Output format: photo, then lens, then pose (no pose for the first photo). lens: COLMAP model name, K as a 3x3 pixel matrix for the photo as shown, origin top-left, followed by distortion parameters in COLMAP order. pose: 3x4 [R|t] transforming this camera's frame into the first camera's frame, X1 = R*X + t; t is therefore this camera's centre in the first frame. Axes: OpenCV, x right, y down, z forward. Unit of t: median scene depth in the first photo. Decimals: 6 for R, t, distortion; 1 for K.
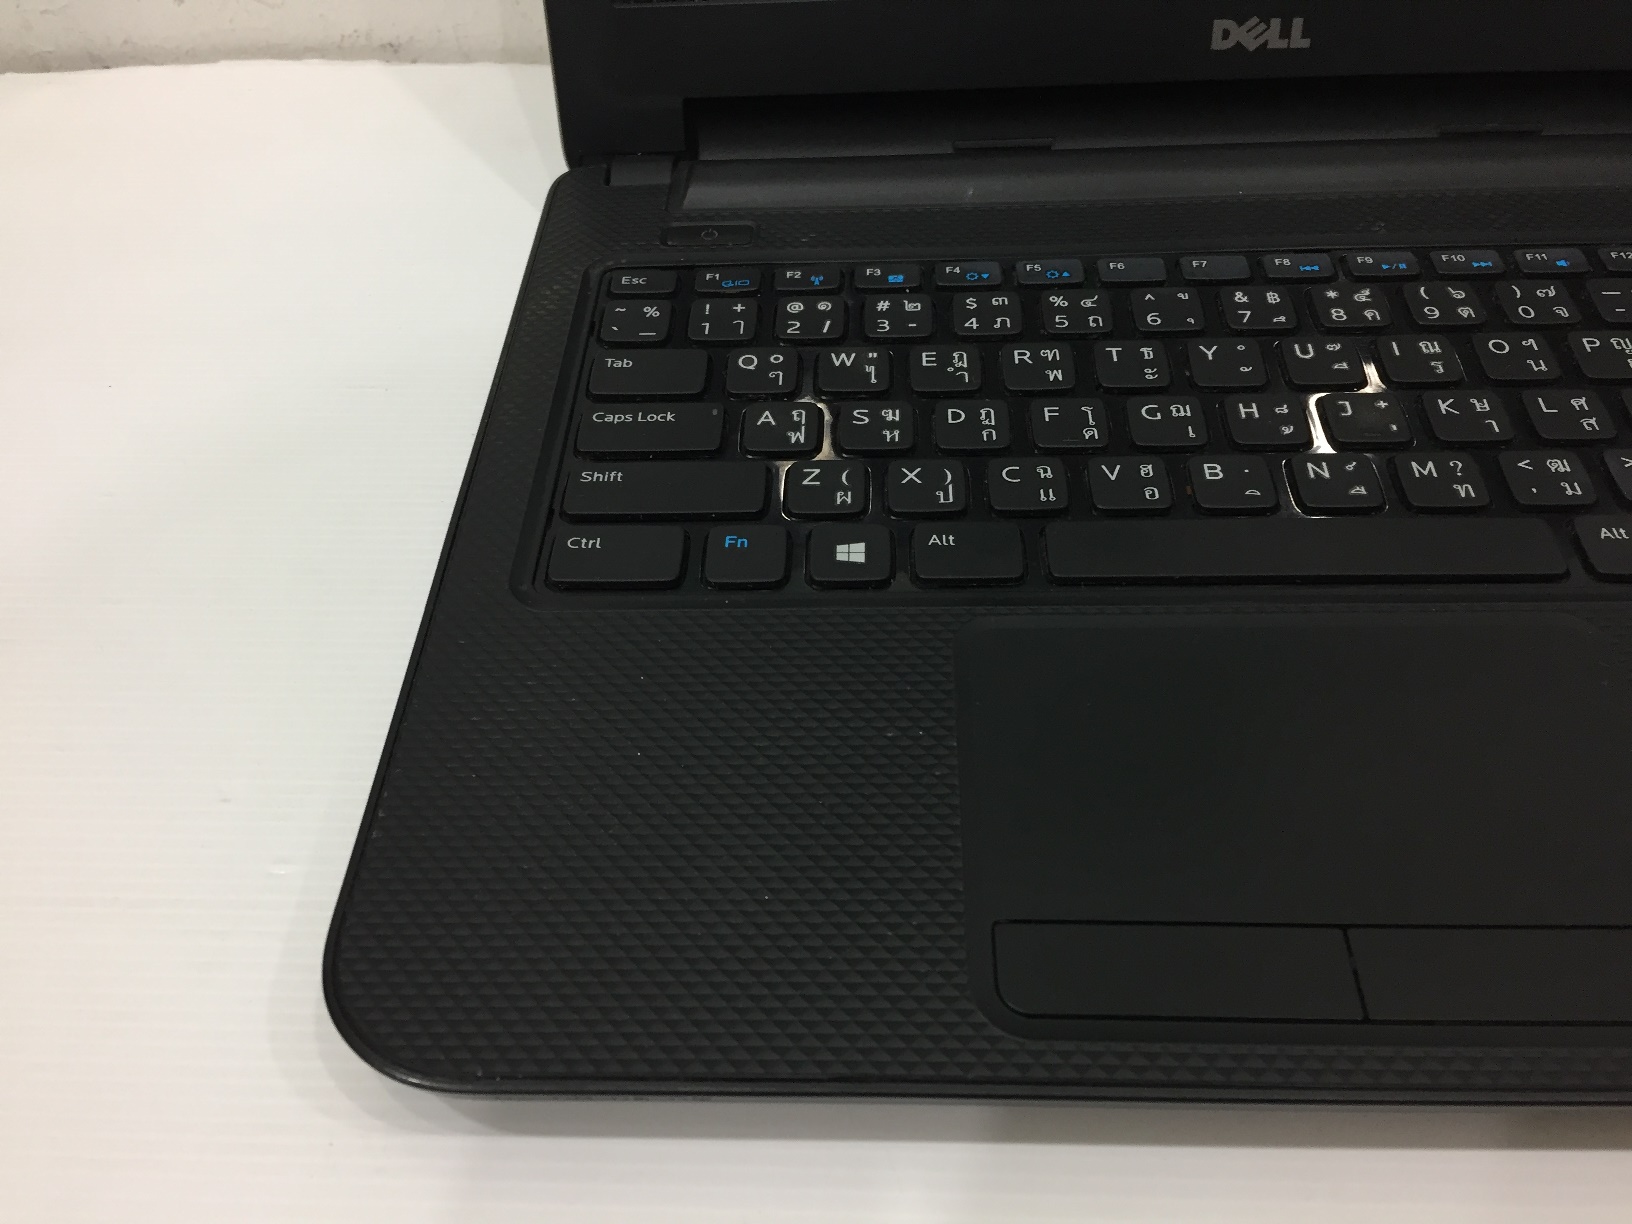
lens RADIAL K [[1408.9, 0, 791.8], [0, 1408.9, 612.7], [0, 0, 1]] dist [0.073407, -0.121414]
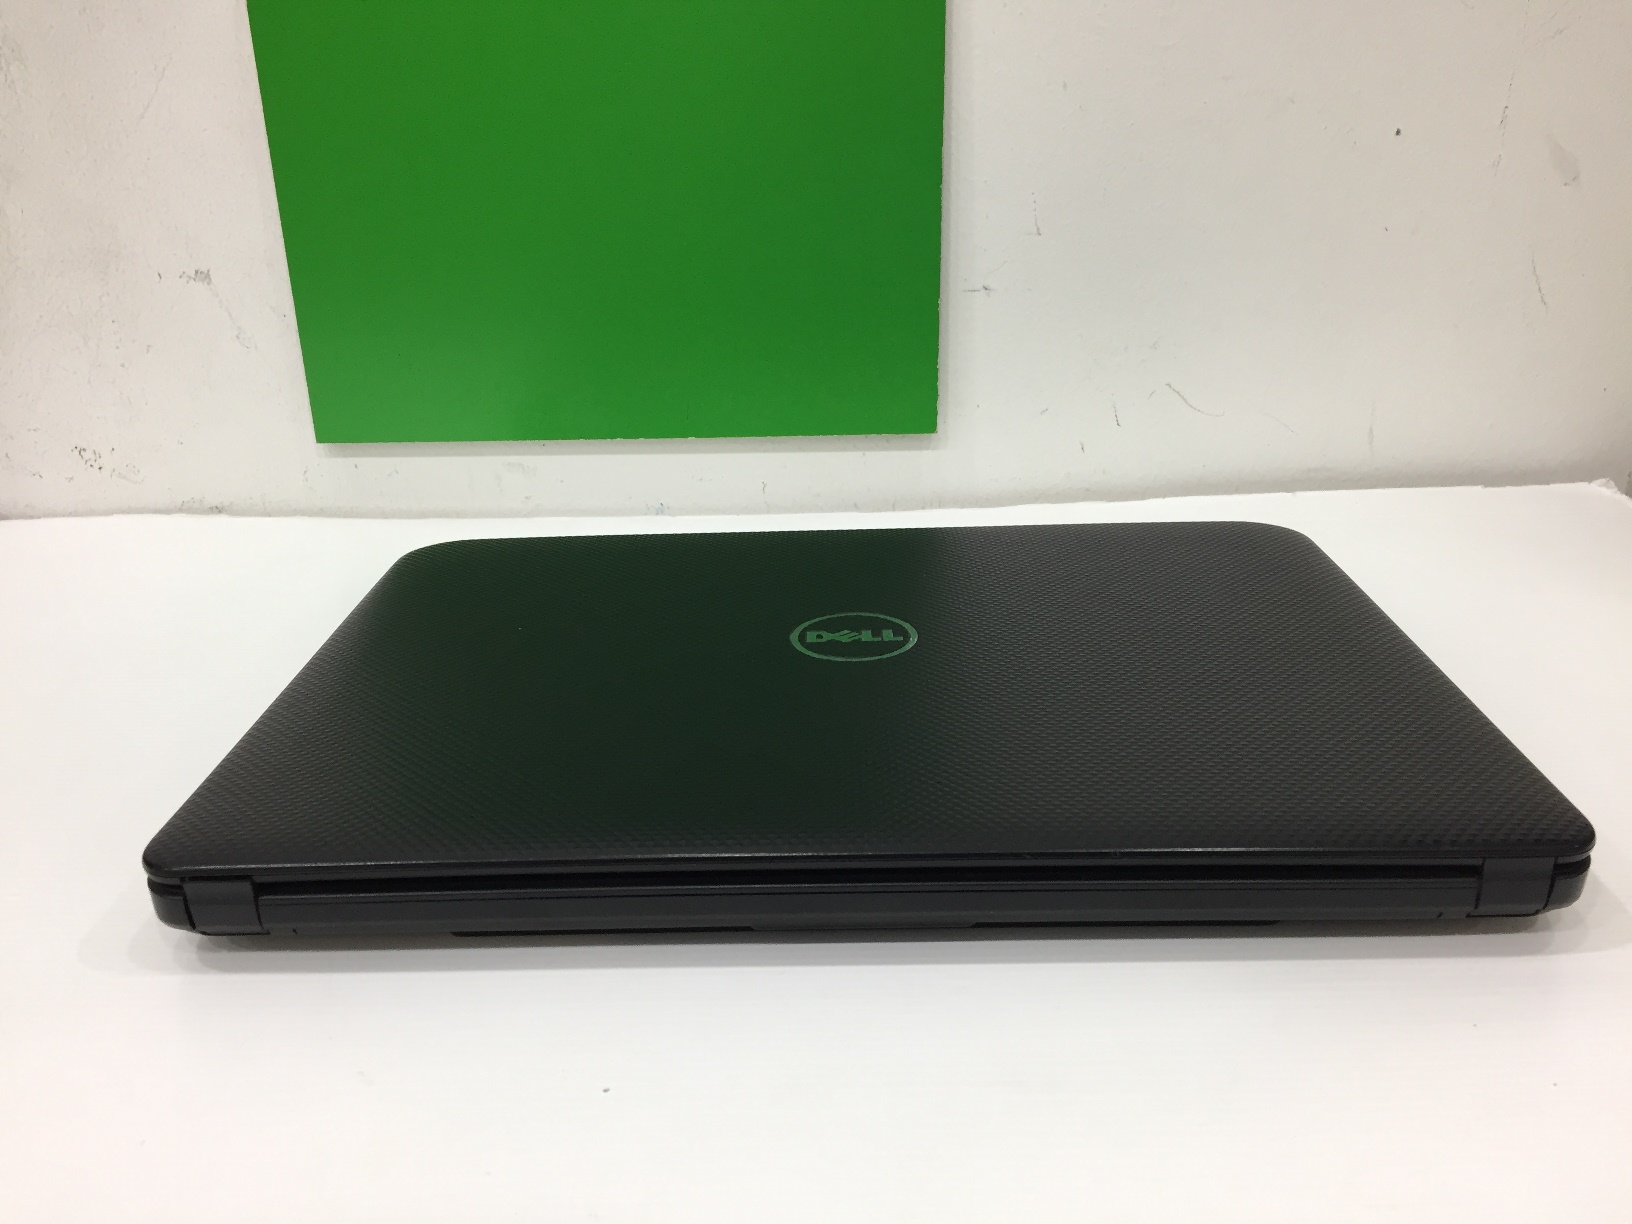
lens RADIAL K [[1408.9, 0, 825.2], [0, 1408.9, 610.3], [0, 0, 1]] dist [0.073407, -0.121414]
pose [[0.997614, -0.003570, 0.068943, 0.344134], [0.029715, 0.923625, -0.382144, 0.393304], [-0.062313, 0.383281, 0.921527, -0.493920]]
